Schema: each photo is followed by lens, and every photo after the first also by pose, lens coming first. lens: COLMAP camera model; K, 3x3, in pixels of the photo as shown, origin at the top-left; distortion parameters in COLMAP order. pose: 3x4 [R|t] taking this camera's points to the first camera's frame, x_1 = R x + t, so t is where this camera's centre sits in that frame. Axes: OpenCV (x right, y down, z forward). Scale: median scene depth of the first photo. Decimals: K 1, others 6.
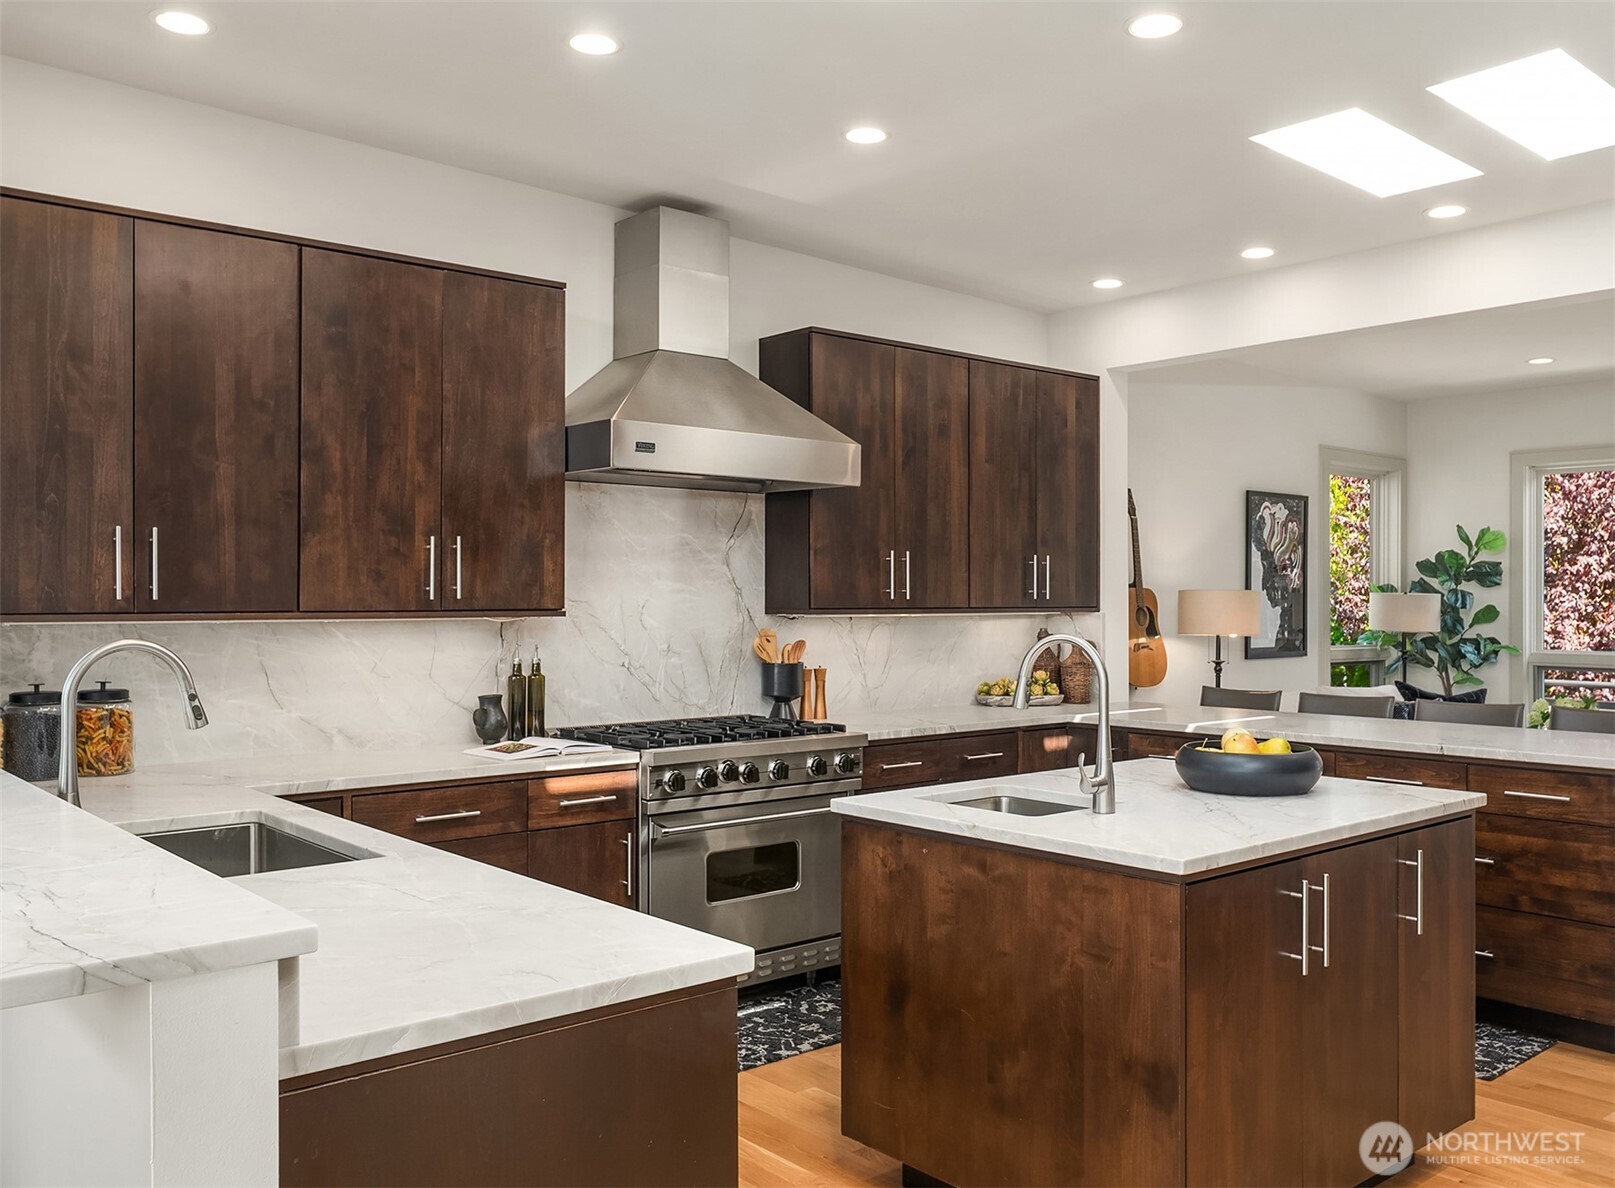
lens RADIAL K [[1335.8, 0, 807.5], [0, 1335.8, 594.0], [0, 0, 1]] dist [0.001019, -0.001144]
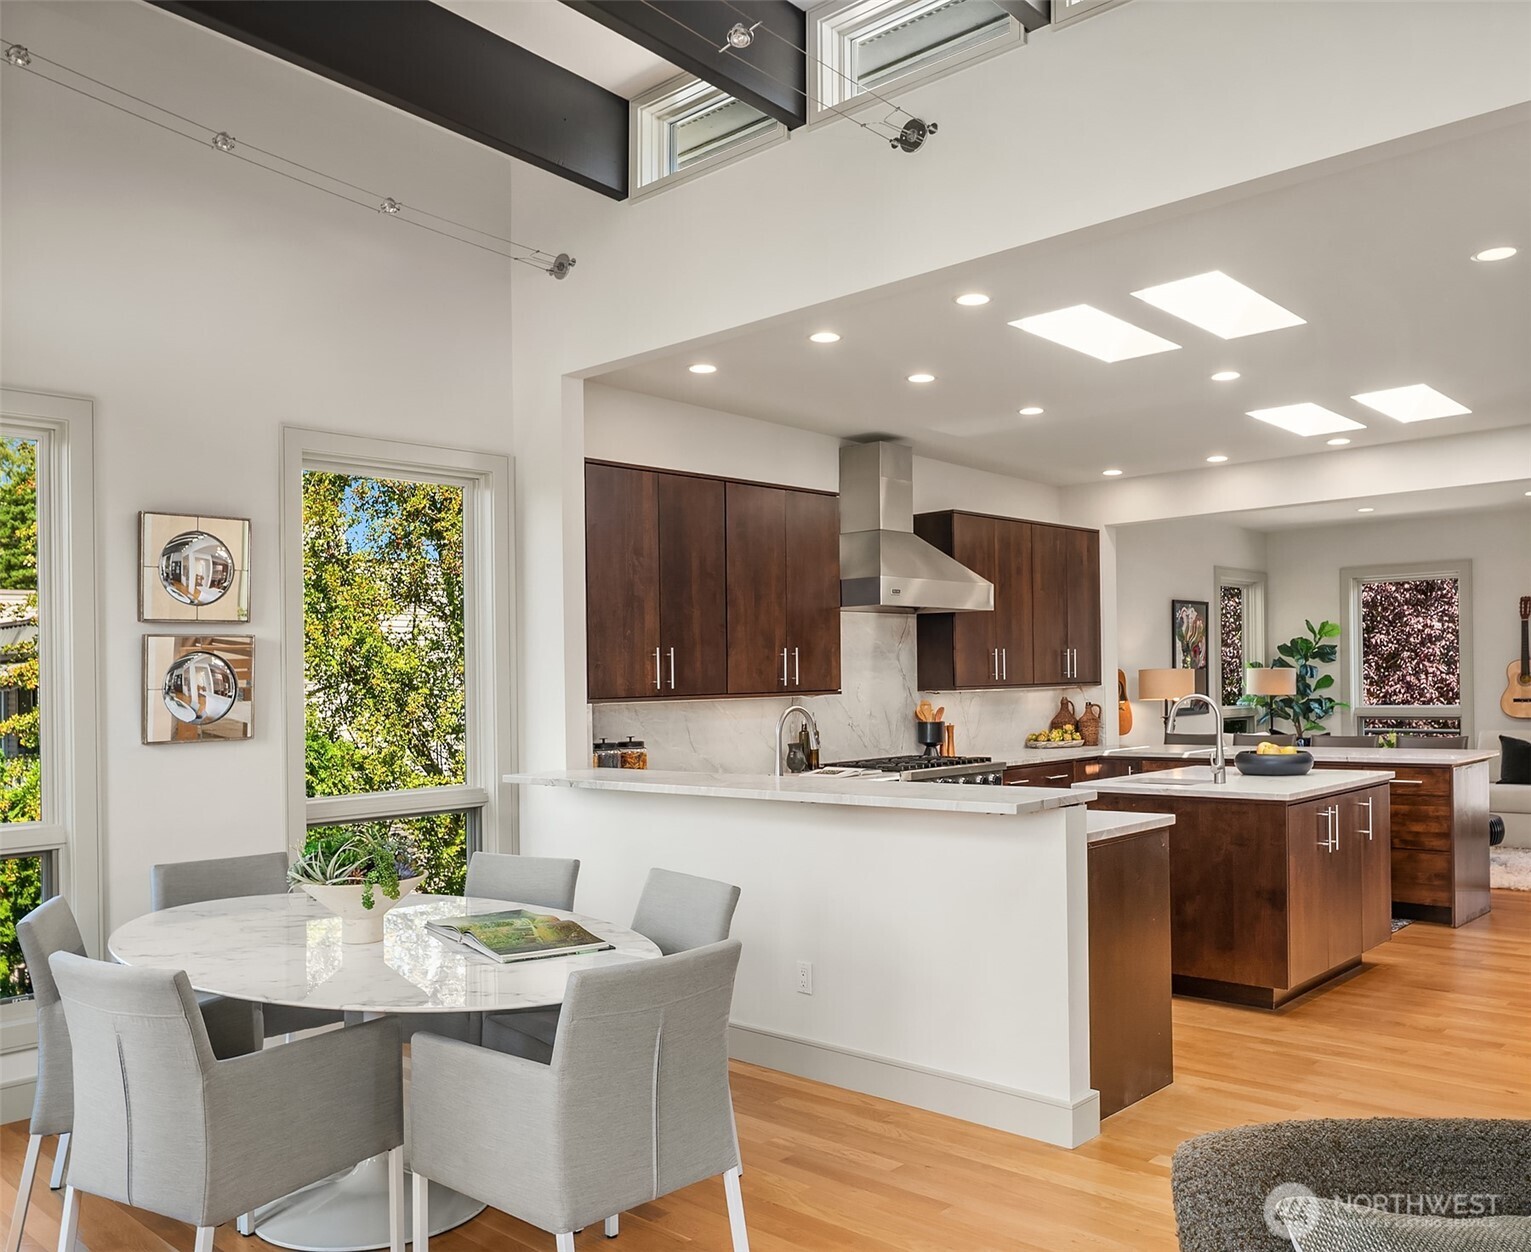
lens RADIAL K [[1264.3, 0, 763.7], [0, 1264.3, 694.8], [0, 0, 1]] dist [0.012493, 0.006271]
pose [[0.994194, -0.024156, 0.104860, -0.365216], [0.022750, 0.999635, 0.014584, -0.006311], [-0.105174, -0.012114, 0.994380, -0.452752]]
